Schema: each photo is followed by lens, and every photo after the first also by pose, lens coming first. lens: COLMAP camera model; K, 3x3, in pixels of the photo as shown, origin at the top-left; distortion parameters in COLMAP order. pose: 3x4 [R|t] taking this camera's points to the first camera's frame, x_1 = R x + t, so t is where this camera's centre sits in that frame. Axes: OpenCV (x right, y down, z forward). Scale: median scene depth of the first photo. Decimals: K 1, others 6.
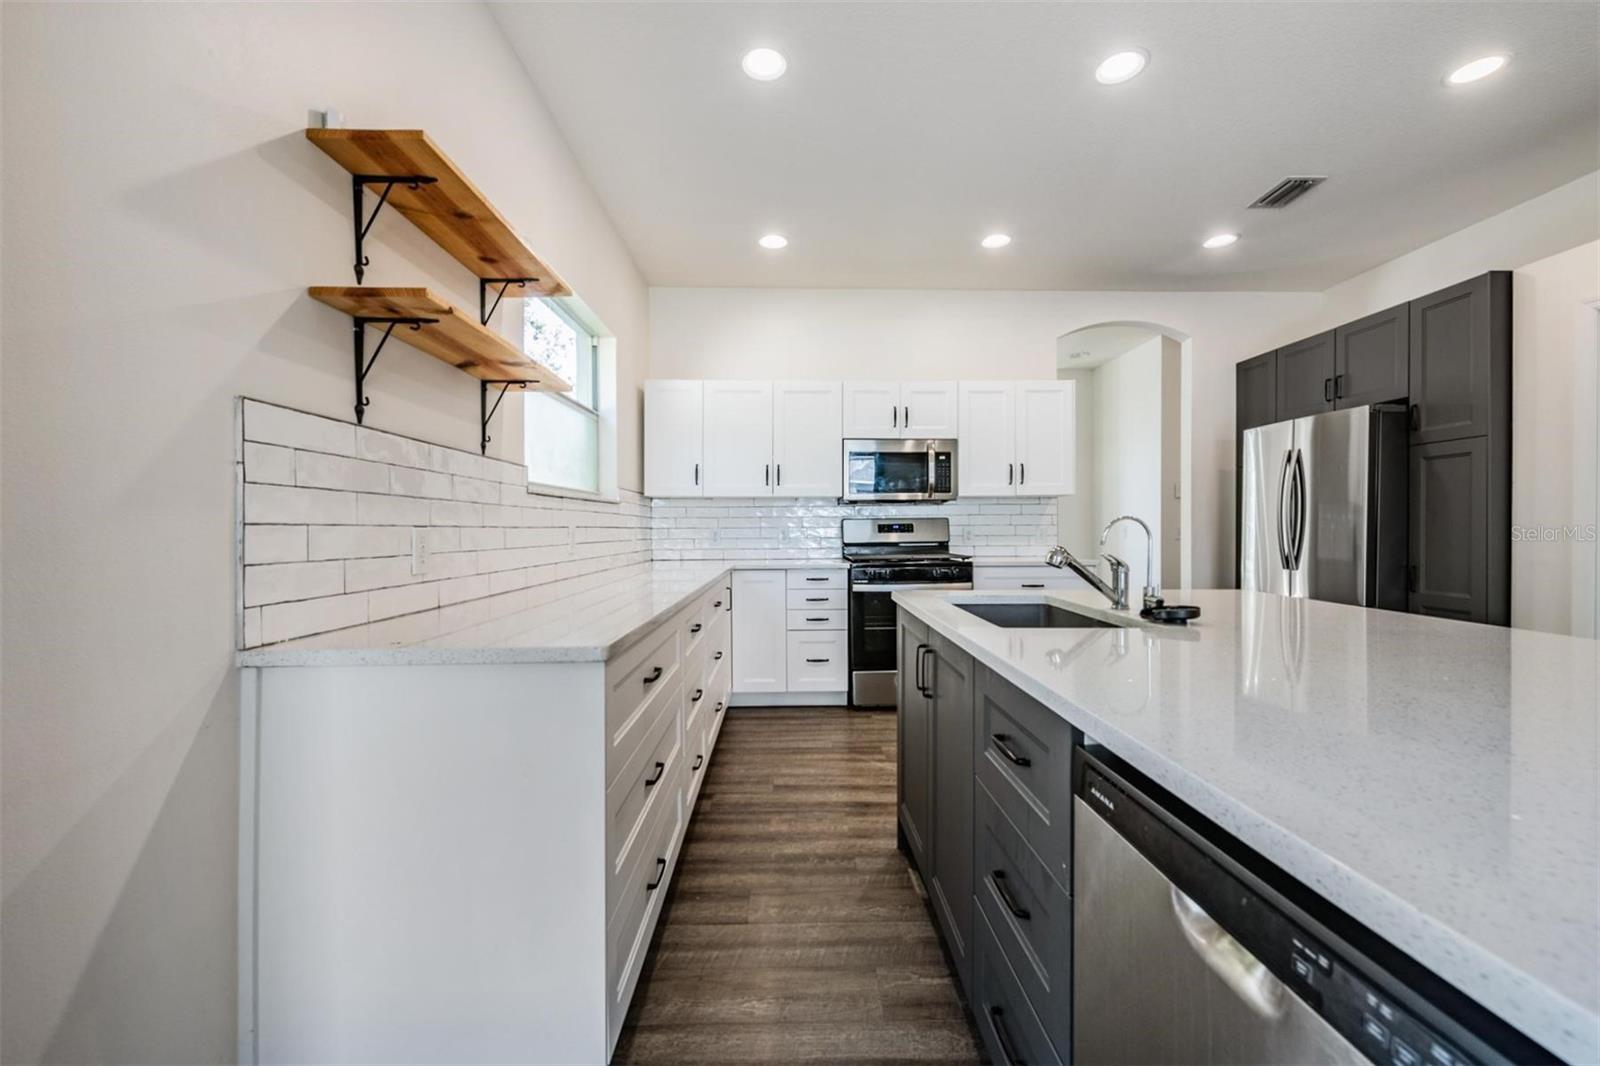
lens RADIAL K [[642.5, 0, 800.0], [0, 642.5, 533.0], [0, 0, 1]] dist [0.008187, -0.000262]
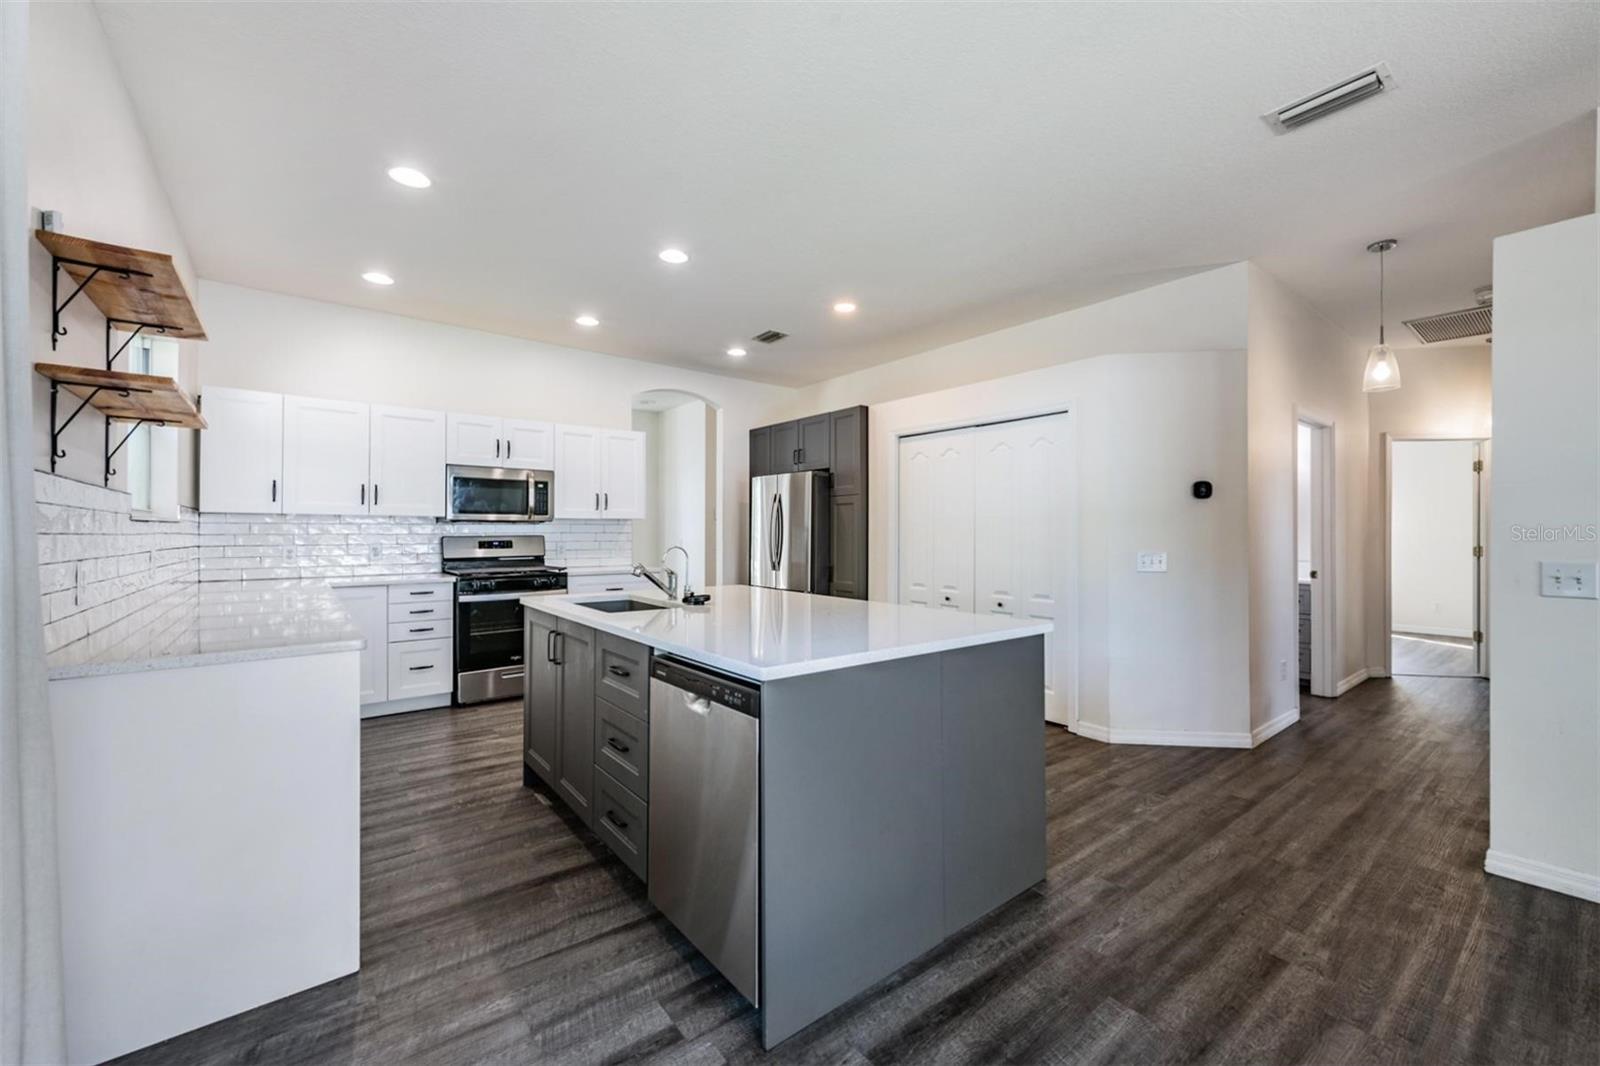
lens RADIAL K [[642.5, 0, 800.0], [0, 642.5, 533.0], [0, 0, 1]] dist [0.008187, -0.000262]
pose [[0.799043, 0.005527, 0.601249, -0.125656], [0.000163, 0.999956, -0.009409, -0.020321], [-0.601274, 0.007616, 0.799007, -0.275134]]
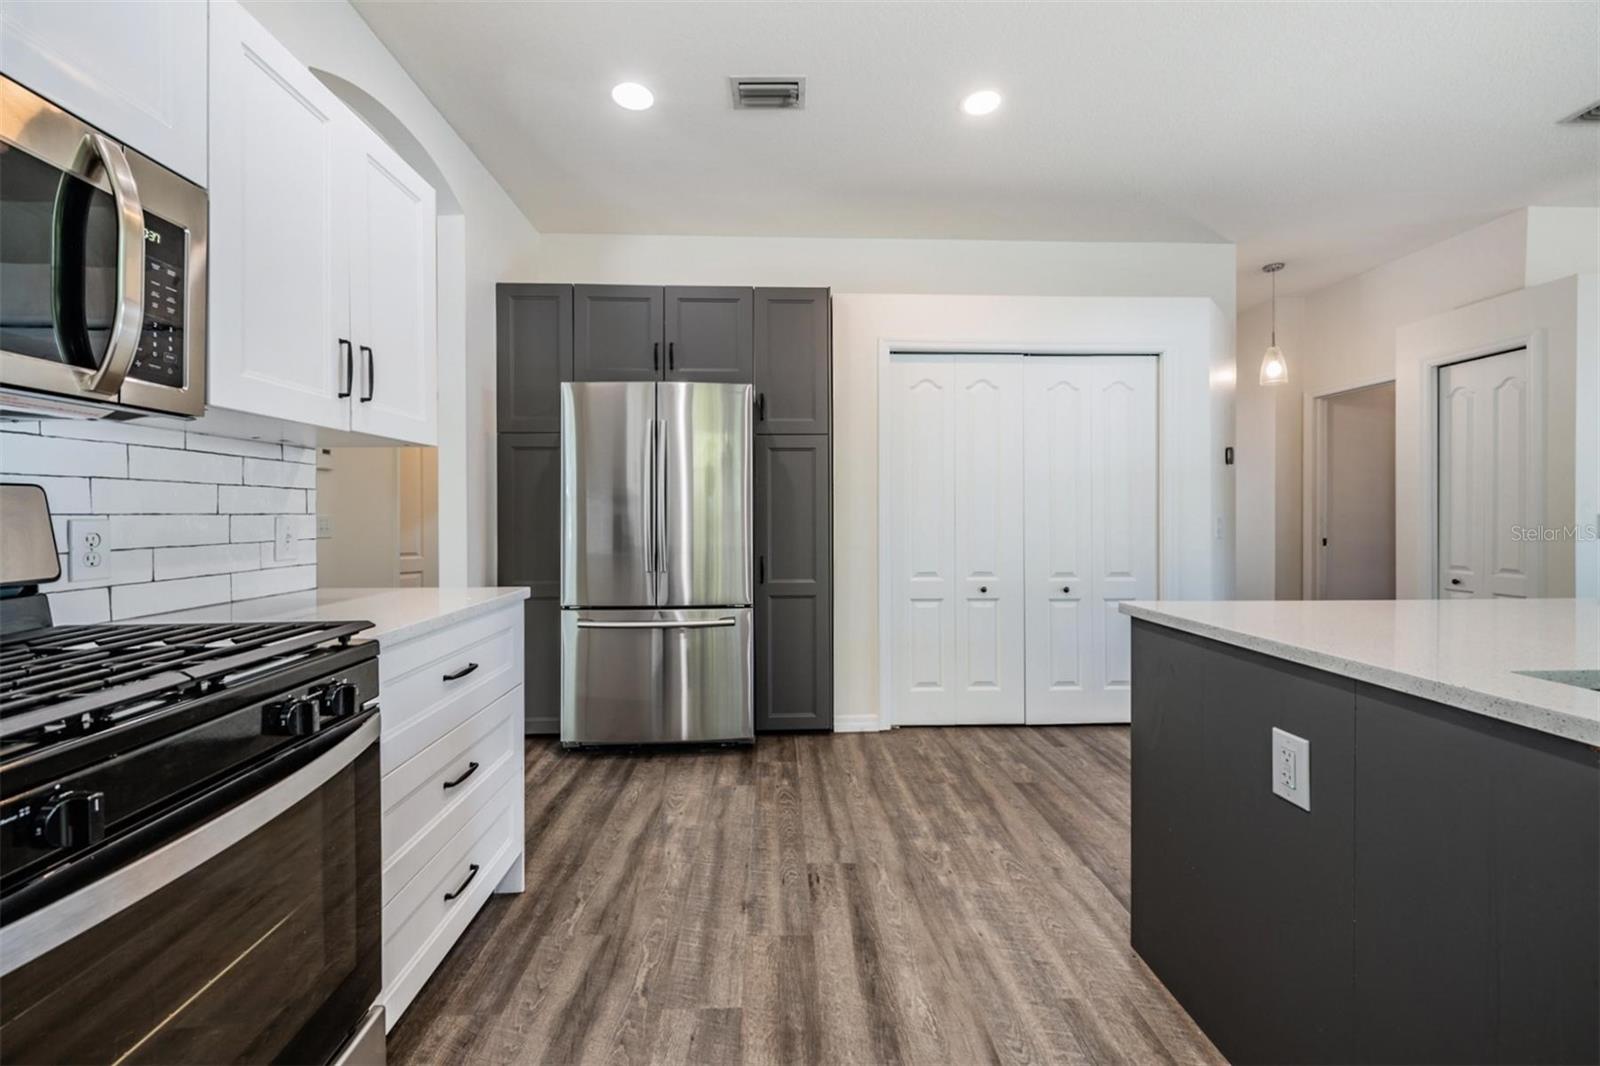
lens RADIAL K [[645.5, 0, 798.1], [0, 645.5, 514.2], [0, 0, 1]] dist [0.000773, -0.000057]
pose [[-0.022528, 0.002870, 0.999742, -0.028298], [0.013309, 0.999908, -0.002571, -0.009837], [-0.999658, 0.013248, -0.022564, 0.852918]]
